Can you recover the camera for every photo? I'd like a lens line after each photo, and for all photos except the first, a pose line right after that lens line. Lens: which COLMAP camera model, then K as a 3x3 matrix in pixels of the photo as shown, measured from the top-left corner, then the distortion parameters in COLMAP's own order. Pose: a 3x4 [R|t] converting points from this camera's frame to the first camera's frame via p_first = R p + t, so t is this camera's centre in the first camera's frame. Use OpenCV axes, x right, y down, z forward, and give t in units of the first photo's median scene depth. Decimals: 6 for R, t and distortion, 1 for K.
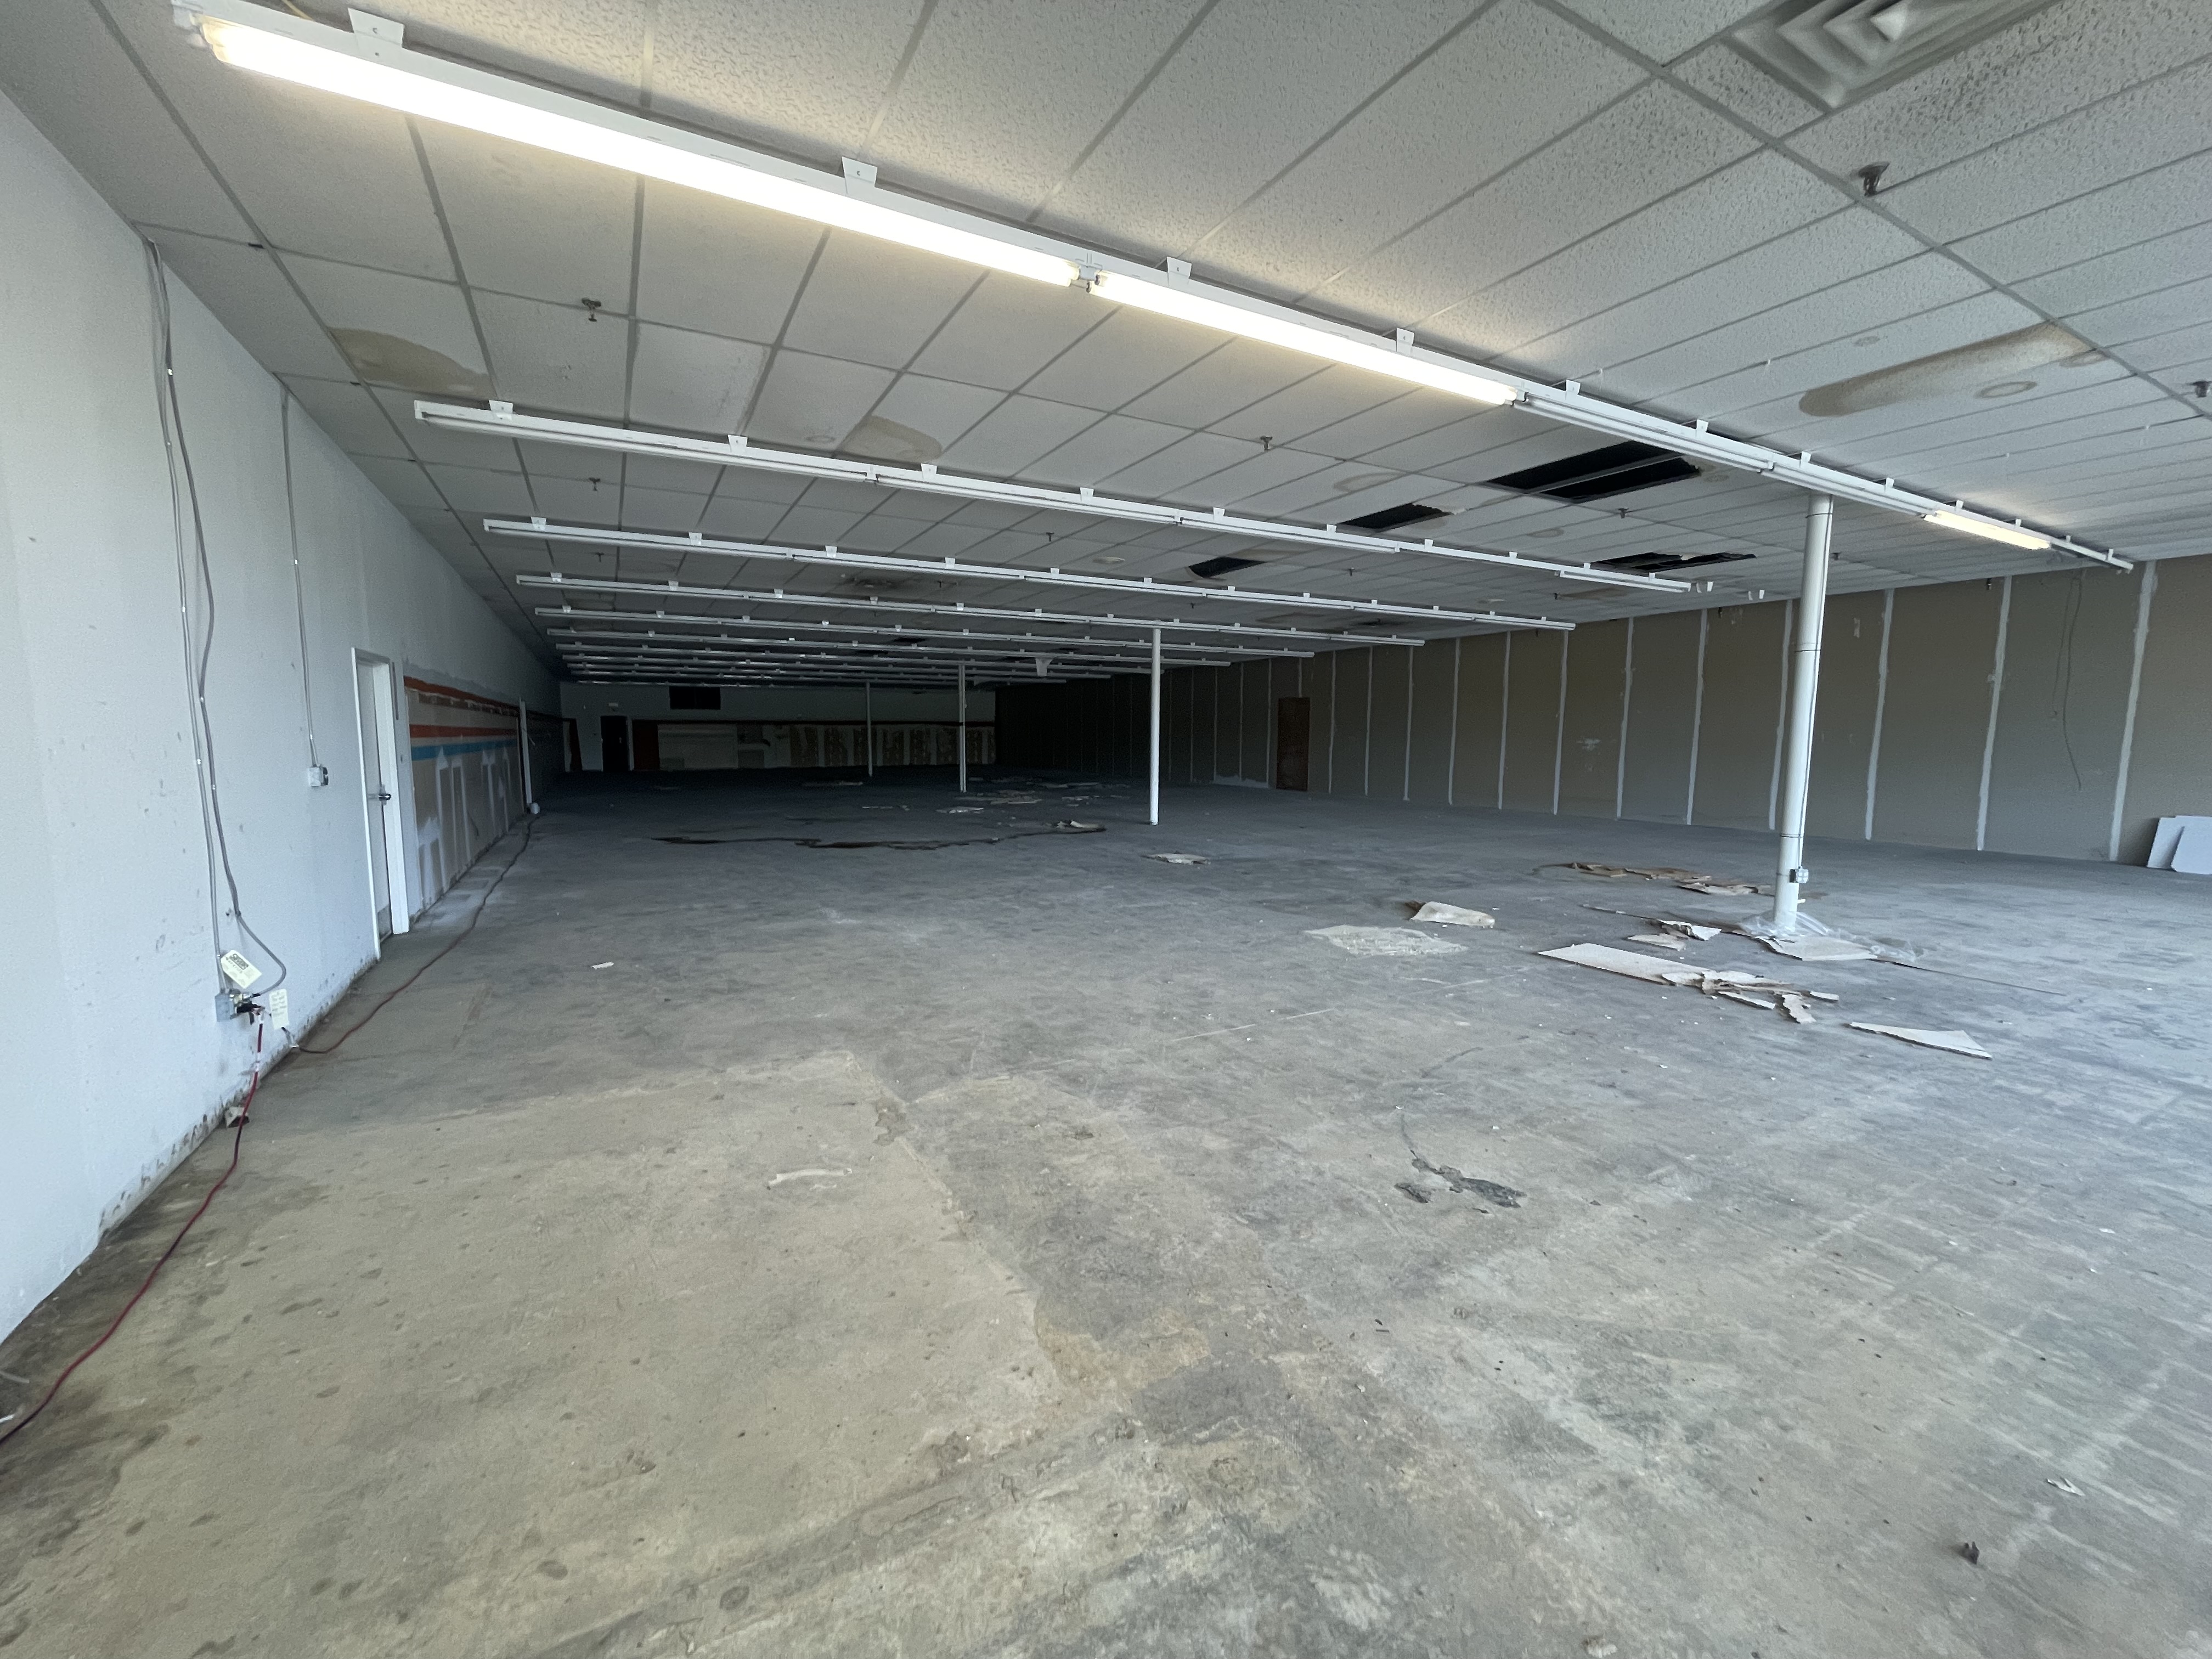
lens RADIAL K [[890.5, 0, 1103.8], [0, 890.5, 828.6], [0, 0, 1]] dist [-0.000662, -0.000003]
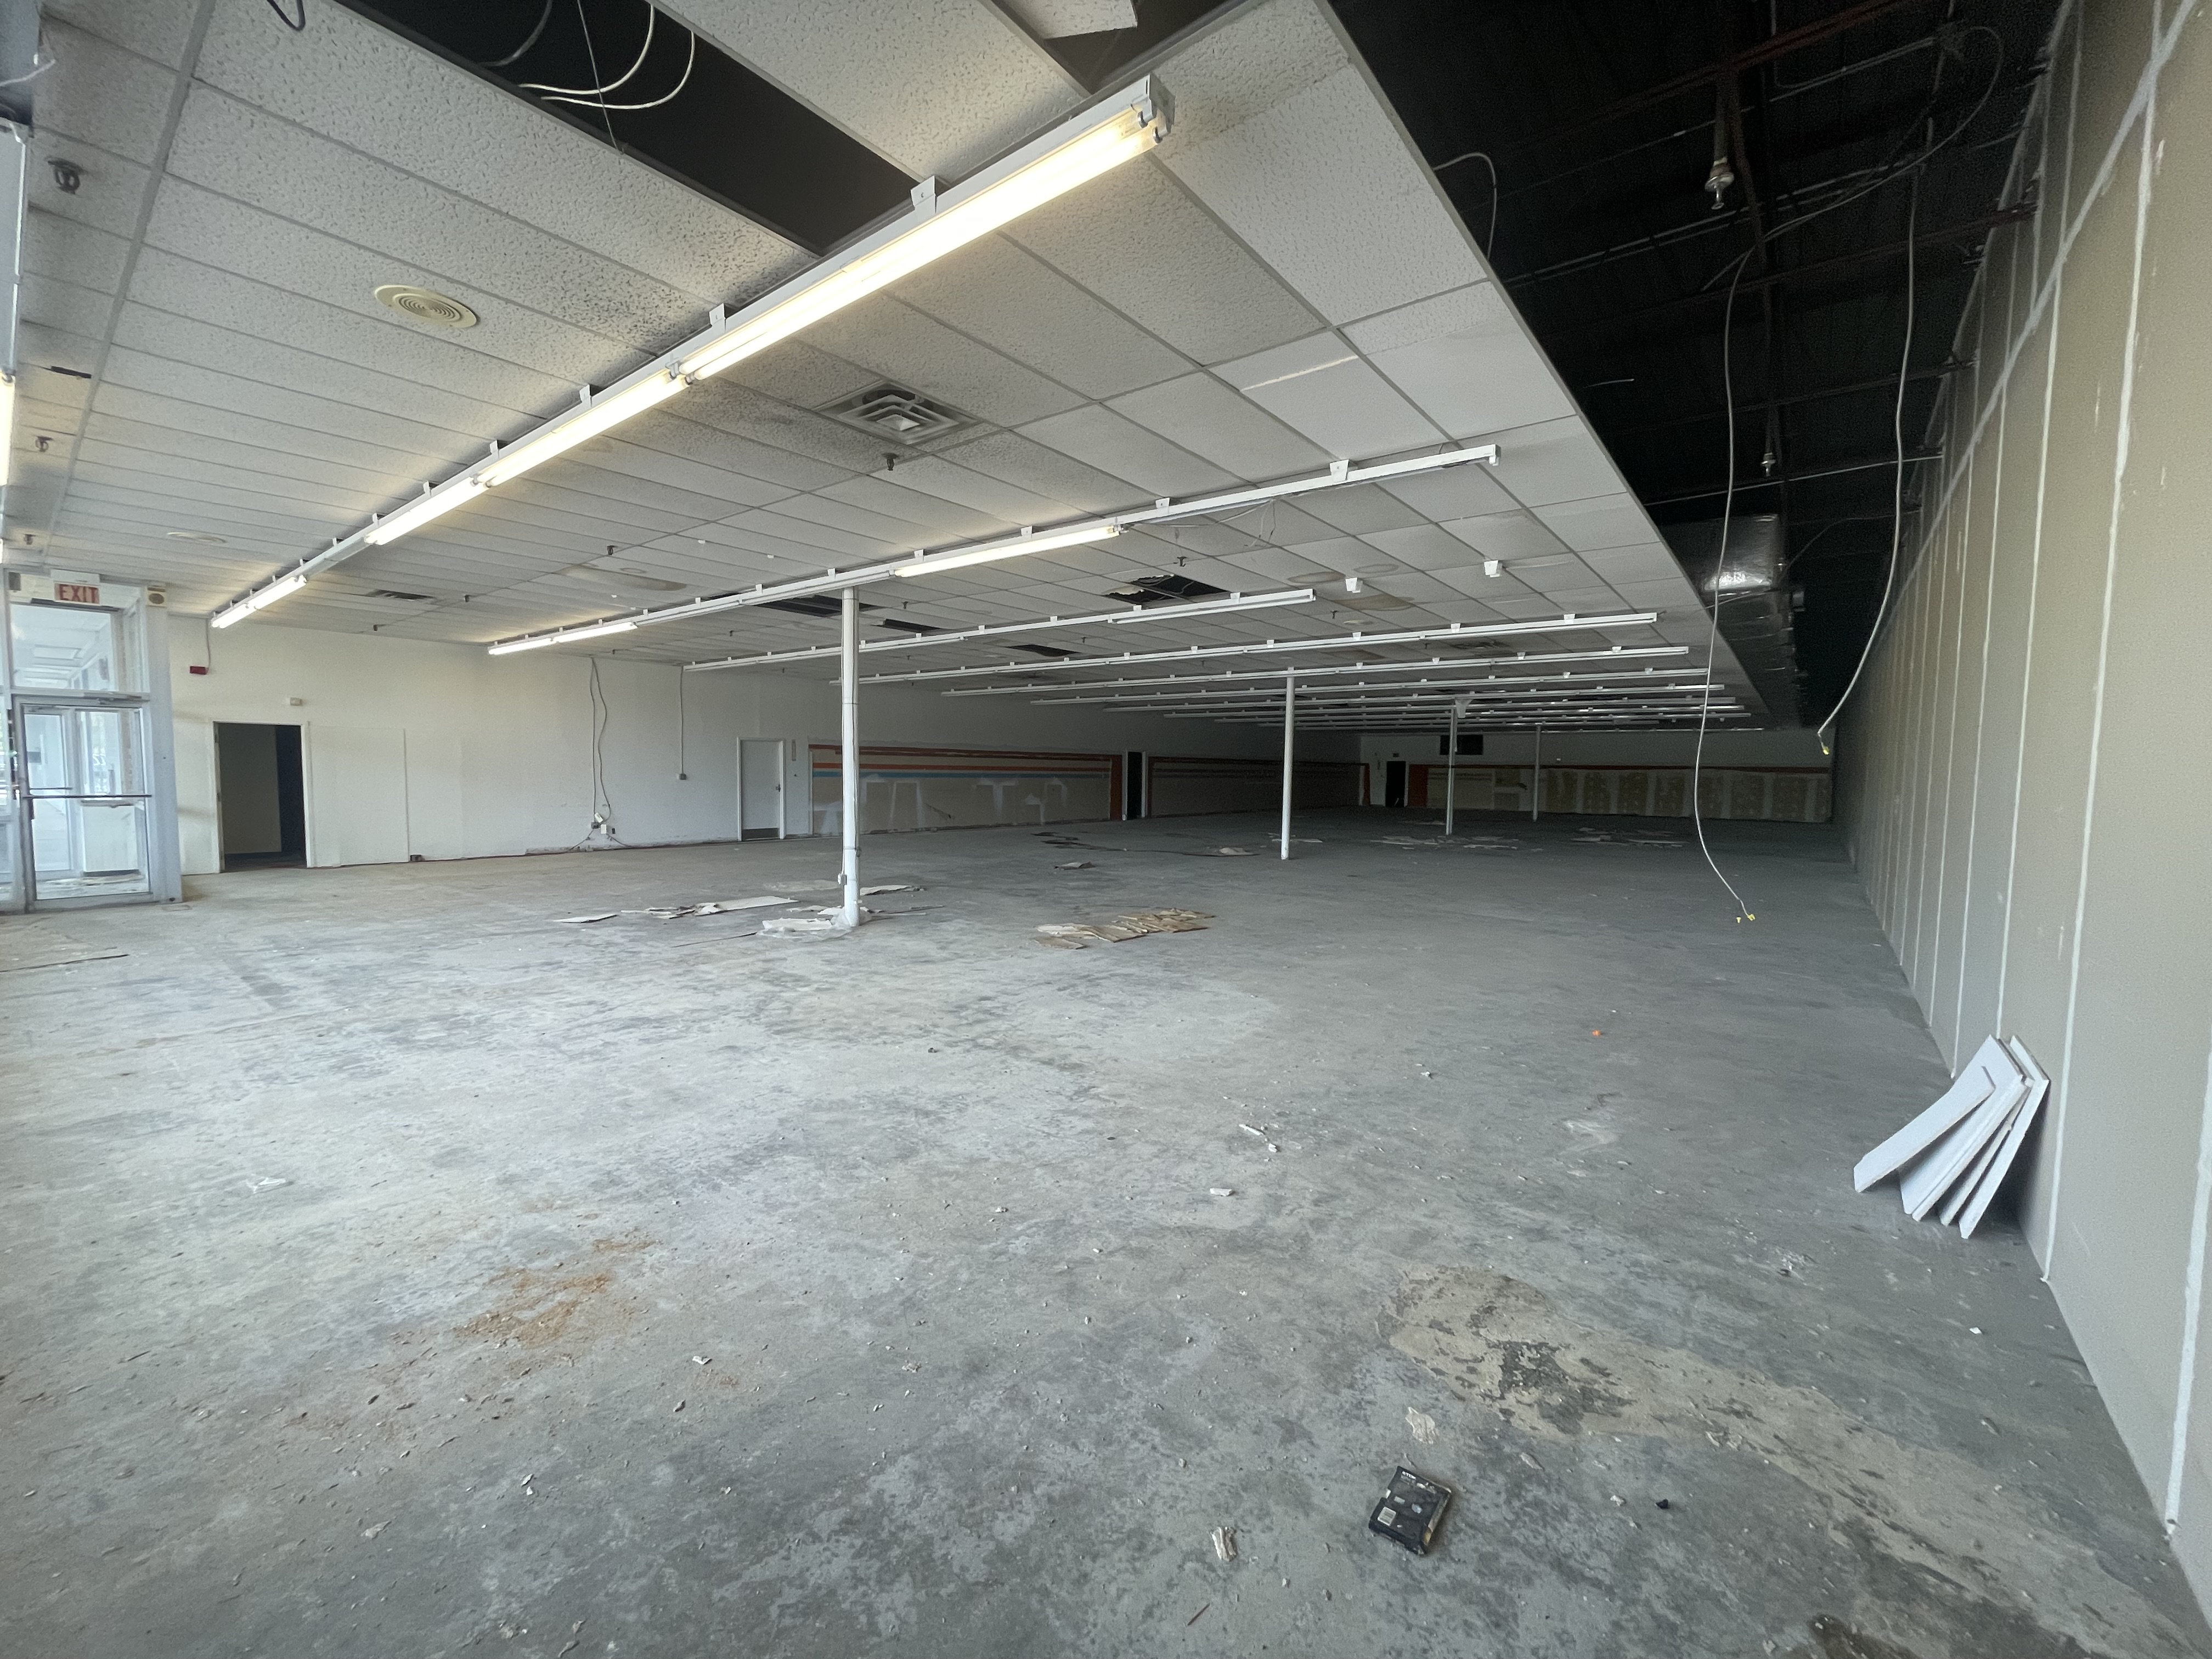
lens RADIAL K [[890.5, 0, 1104.9], [0, 890.5, 824.7], [0, 0, 1]] dist [-0.000662, -0.000003]
pose [[0.380713, 0.061300, -0.922659, 0.422182], [-0.113545, 0.993348, 0.019145, -0.017990], [0.917696, 0.097474, 0.385141, 0.171149]]
